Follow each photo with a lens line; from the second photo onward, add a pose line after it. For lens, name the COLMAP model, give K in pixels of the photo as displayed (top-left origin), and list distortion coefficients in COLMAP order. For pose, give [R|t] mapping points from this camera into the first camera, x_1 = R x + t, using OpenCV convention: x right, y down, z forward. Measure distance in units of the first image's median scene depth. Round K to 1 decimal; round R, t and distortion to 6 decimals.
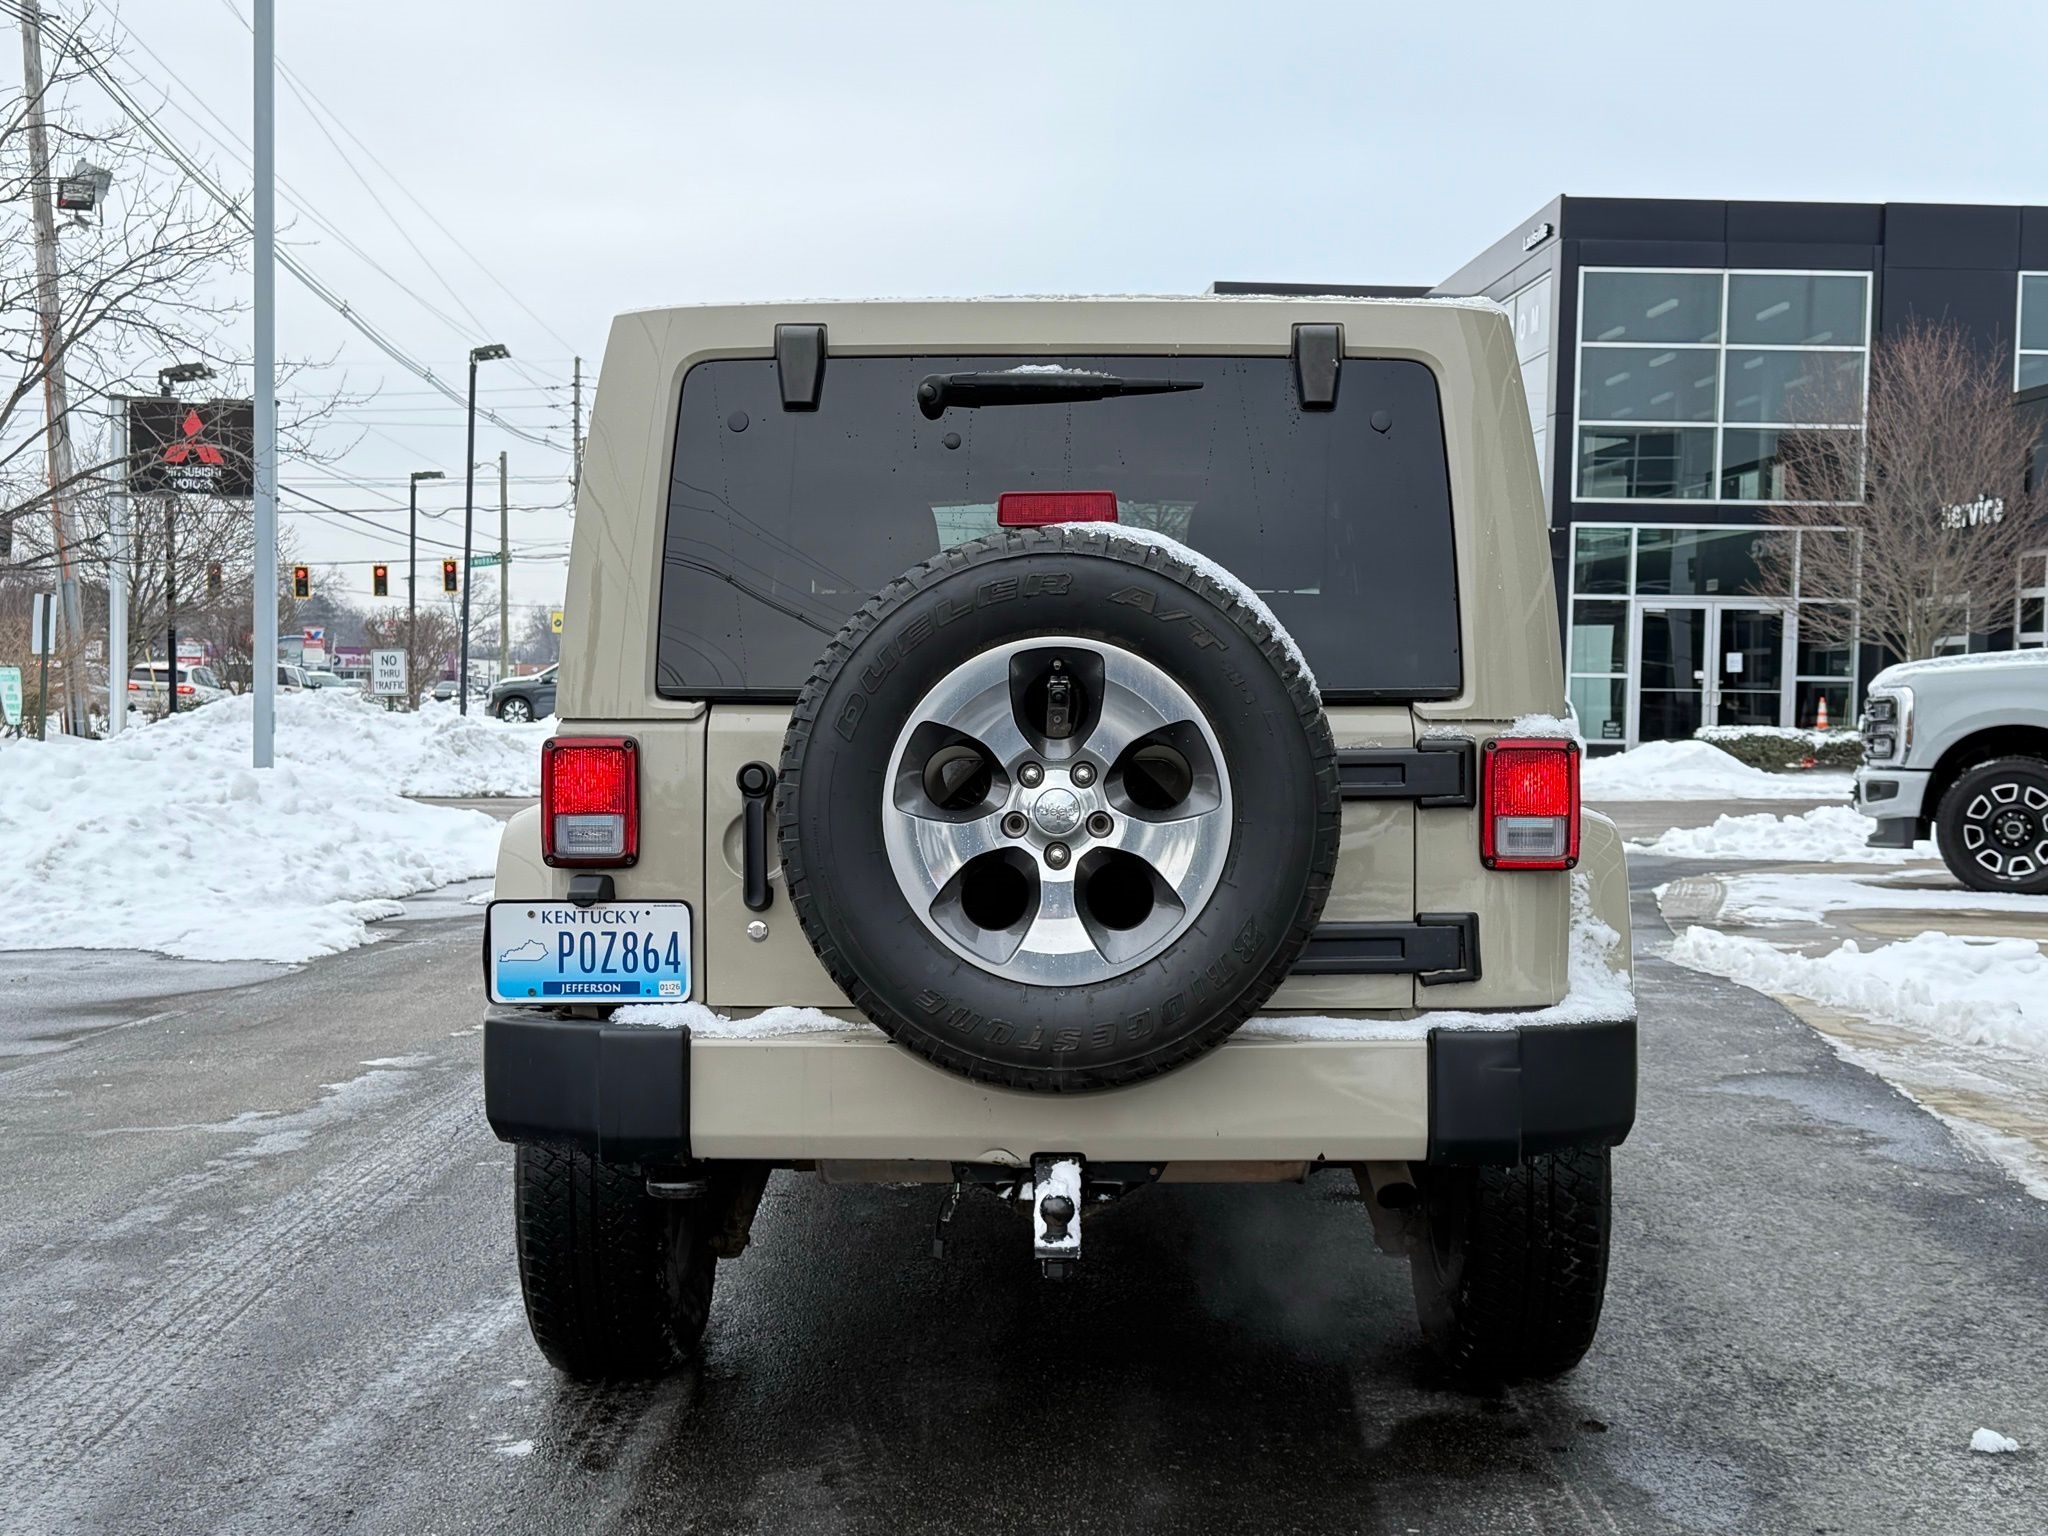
lens RADIAL K [[2499.3, 0, 1035.1], [0, 2499.3, 762.7], [0, 0, 1]] dist [0.196910, -0.419119]
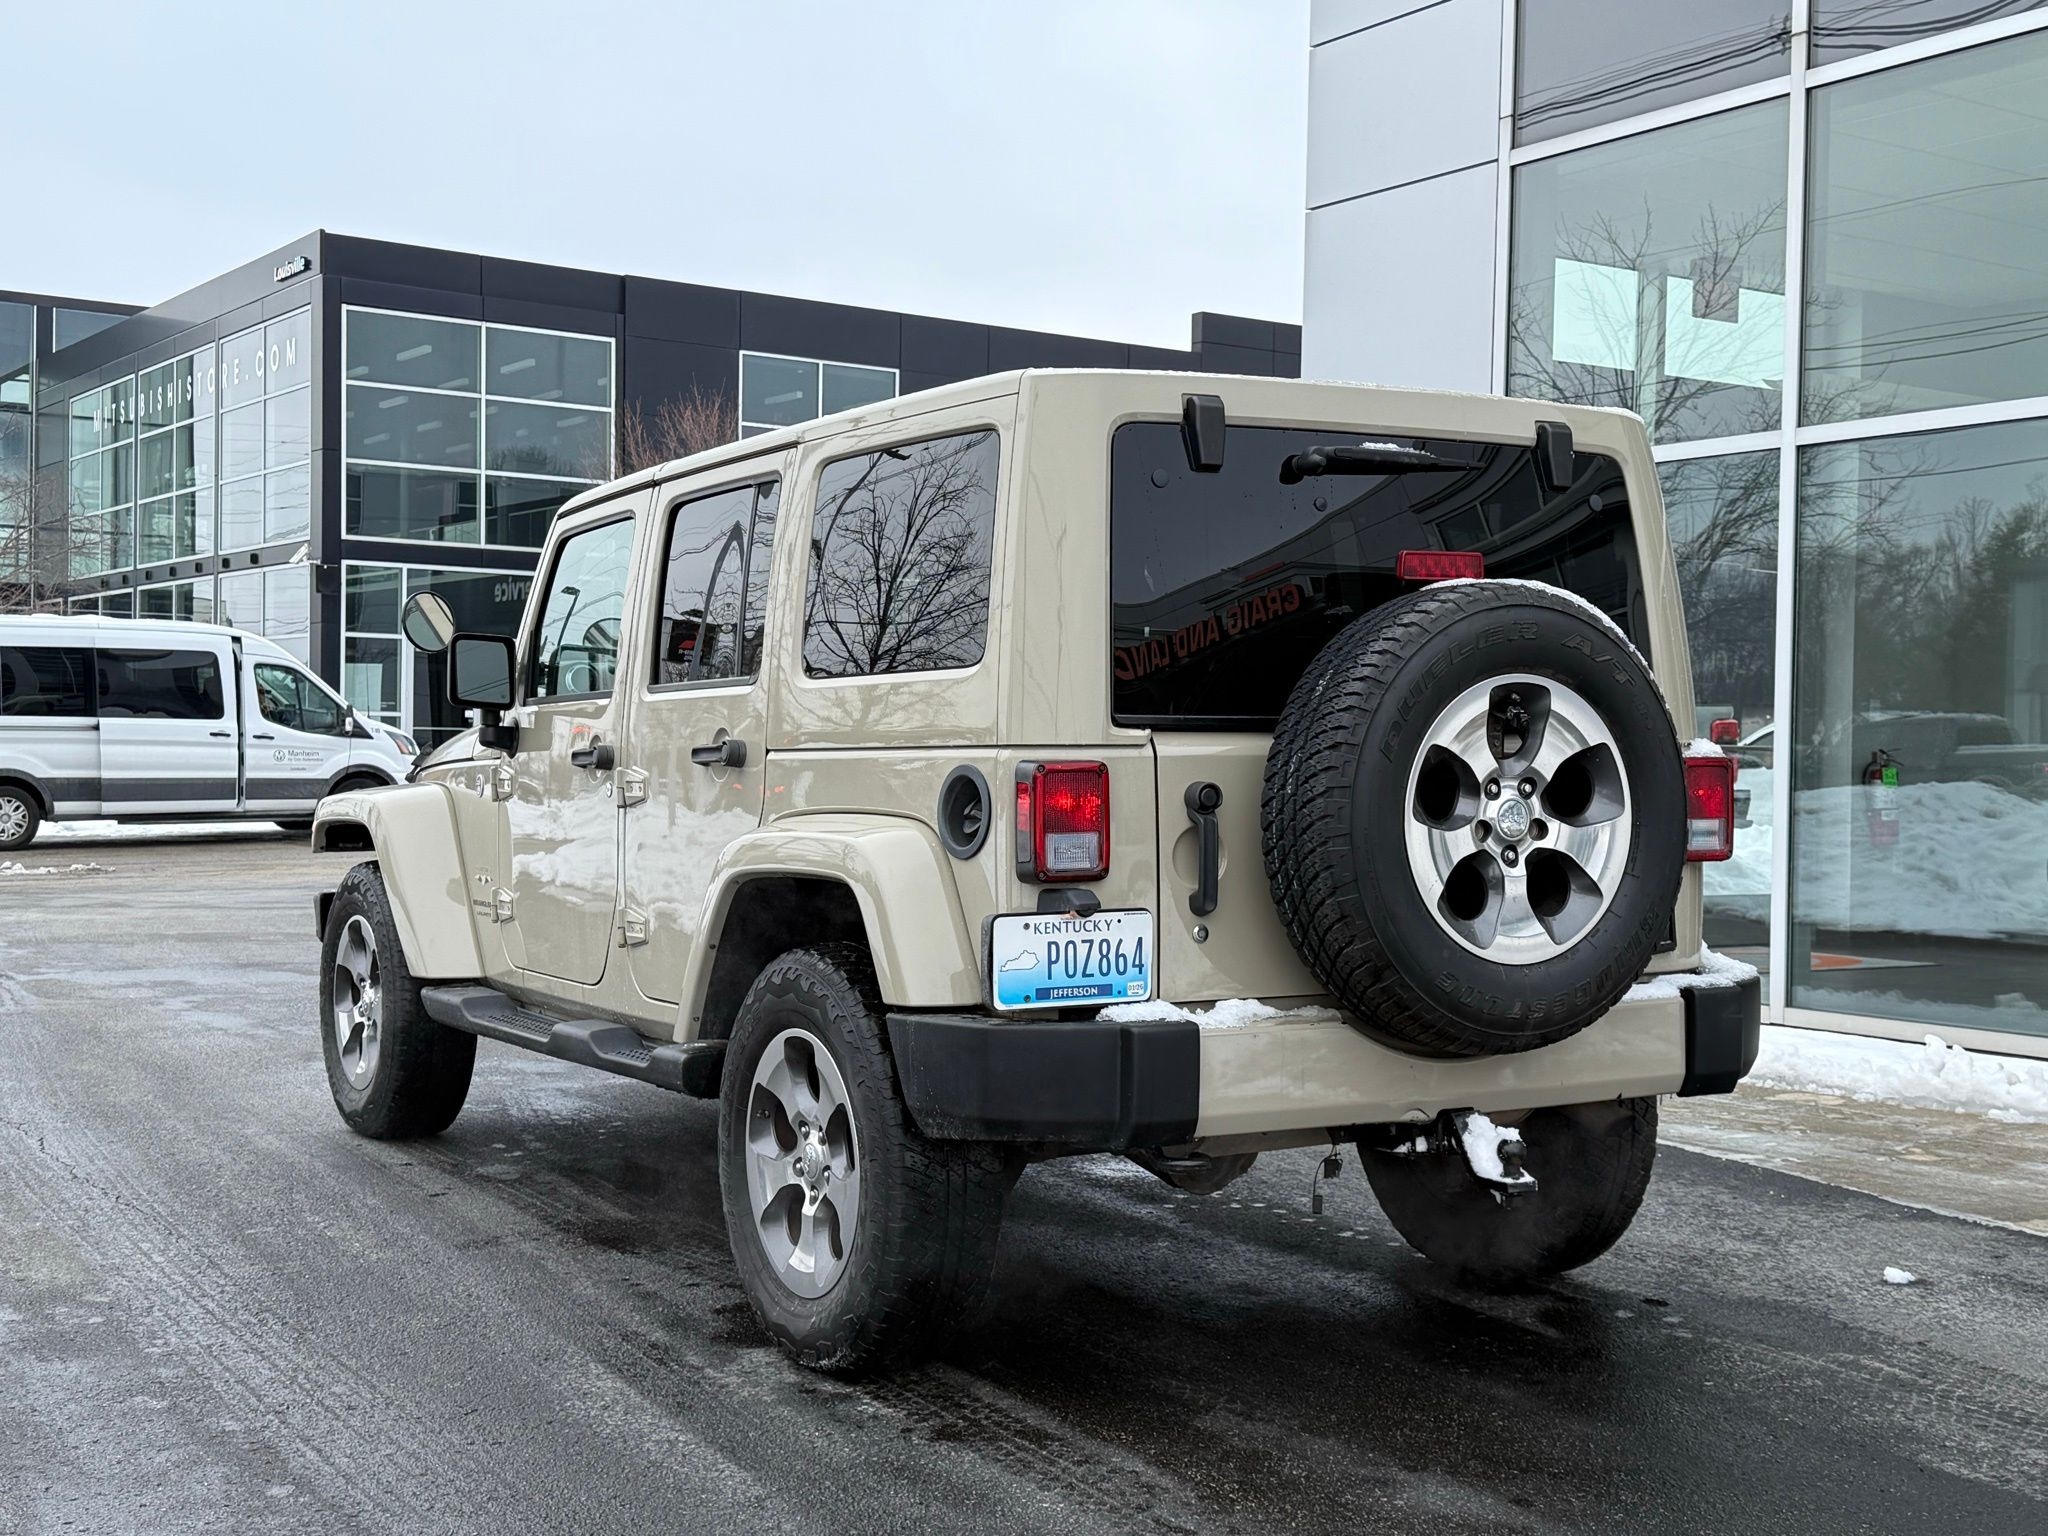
lens RADIAL K [[2499.3, 0, 1035.1], [0, 2499.3, 762.7], [0, 0, 1]] dist [0.196910, -0.419119]
pose [[0.855159, -0.006649, 0.518323, -0.752447], [0.014823, 0.999822, -0.011631, 0.002639], [-0.518154, 0.017630, 0.855106, 0.080337]]
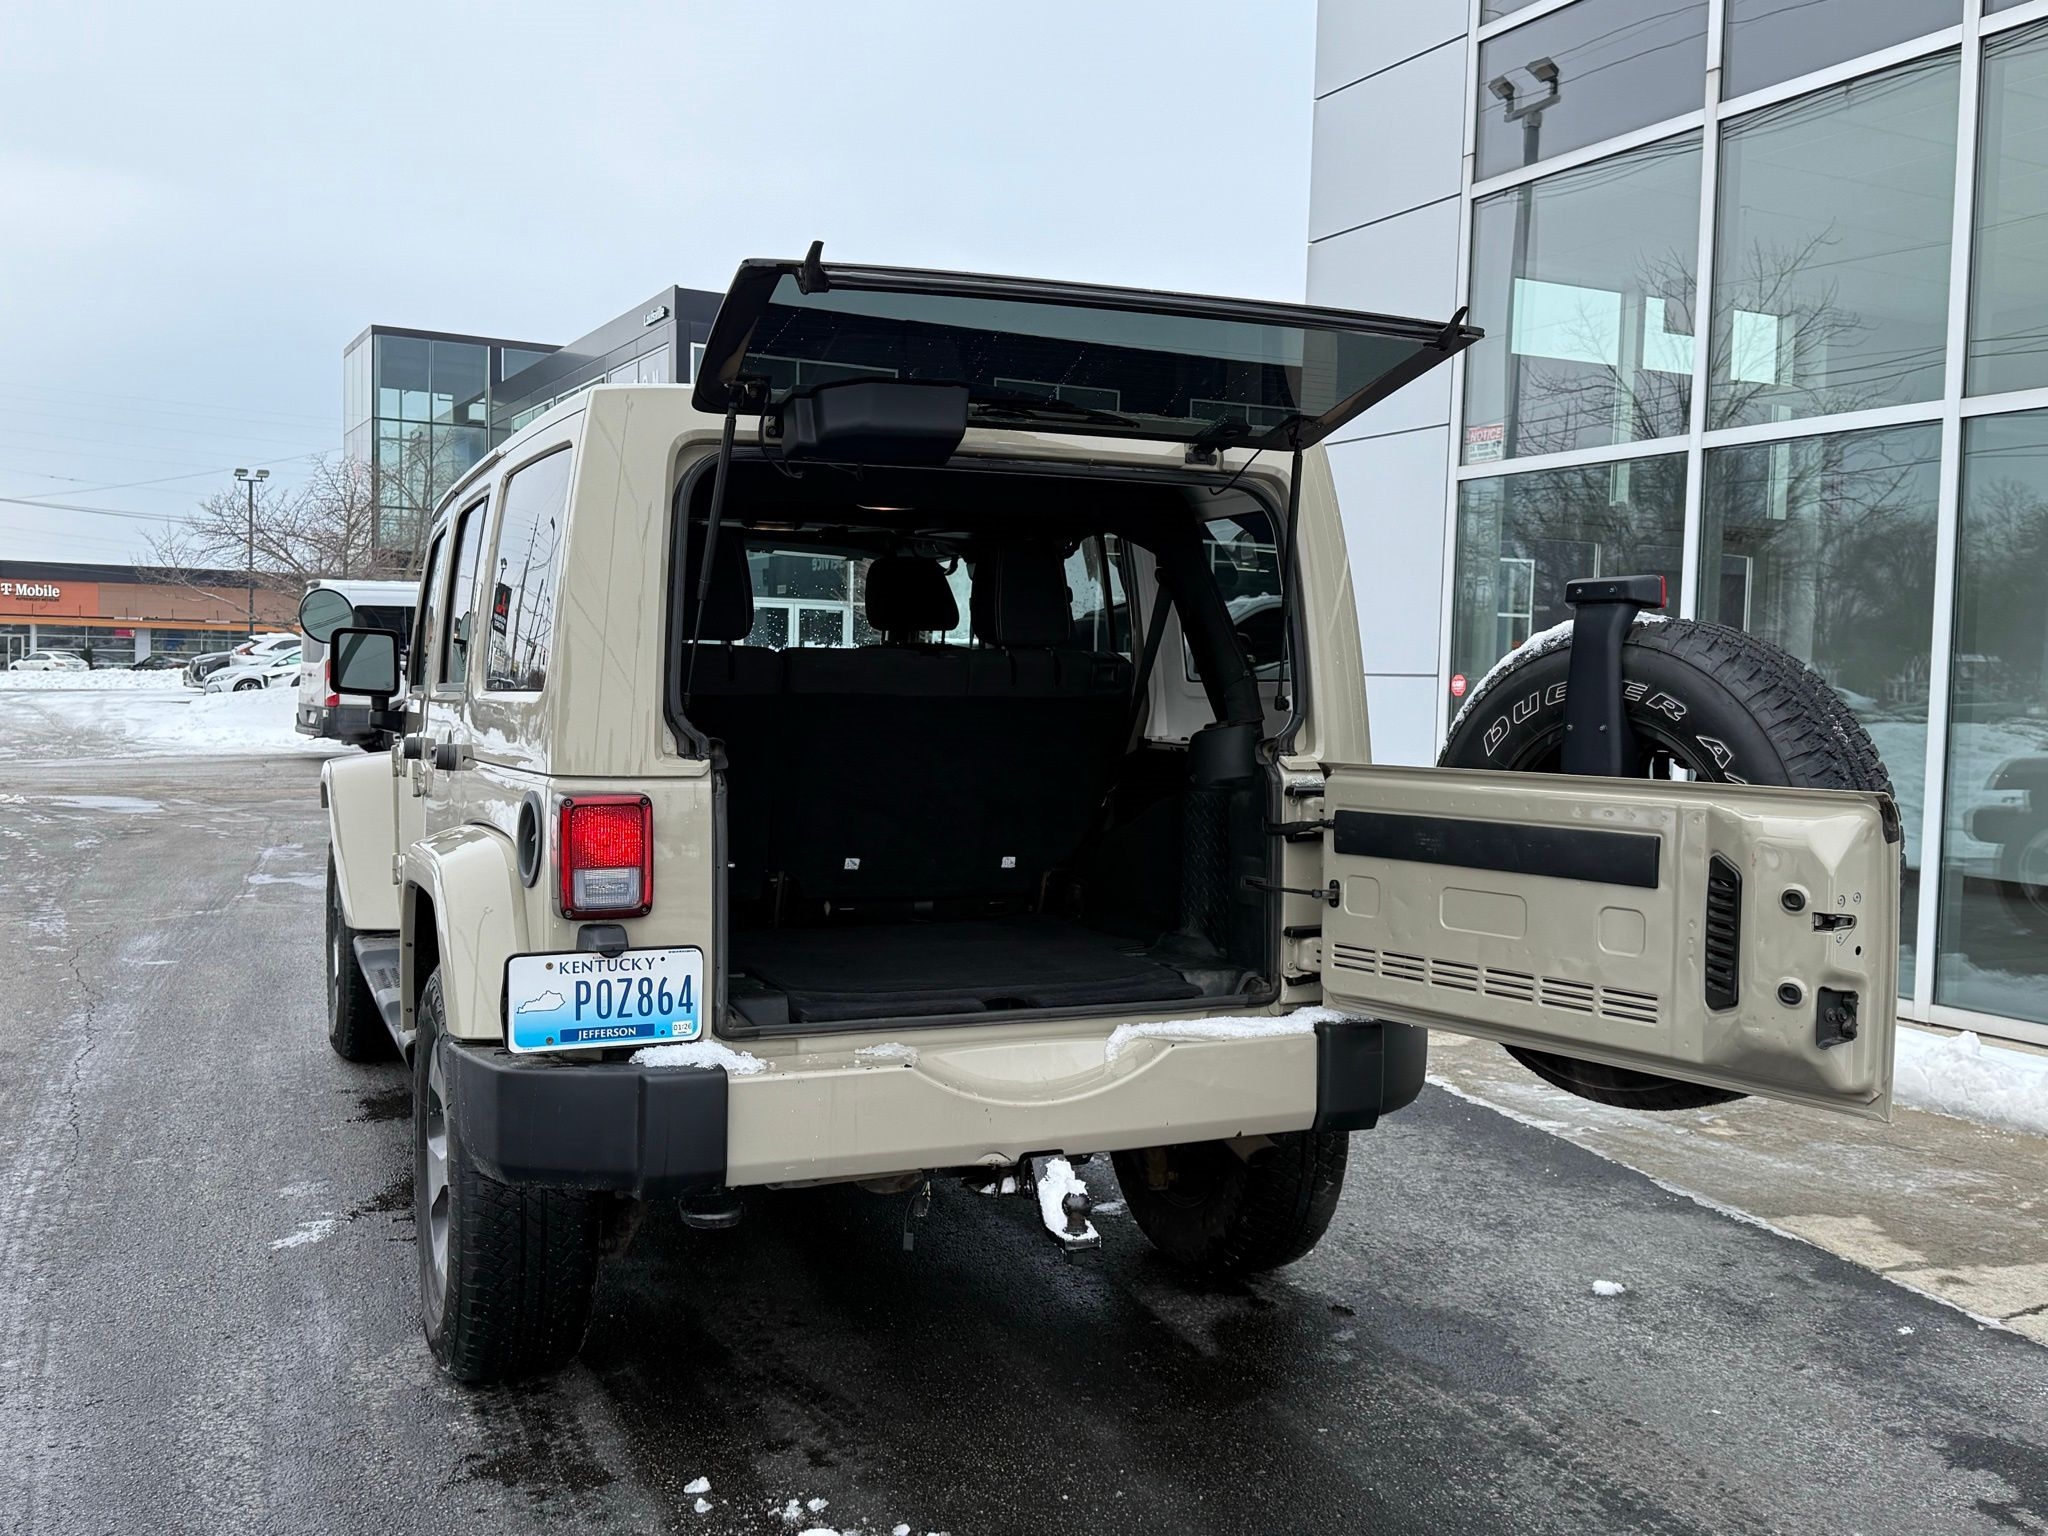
lens RADIAL K [[1895.5, 0, 1024.0], [0, 1895.5, 768.0], [0, 0, 1]] dist [0.167233, -0.367745]
pose [[0.914164, -0.014347, 0.405091, -0.339291], [0.002811, 0.999574, 0.029058, -0.043451], [-0.405335, -0.025425, 0.913815, 0.204807]]
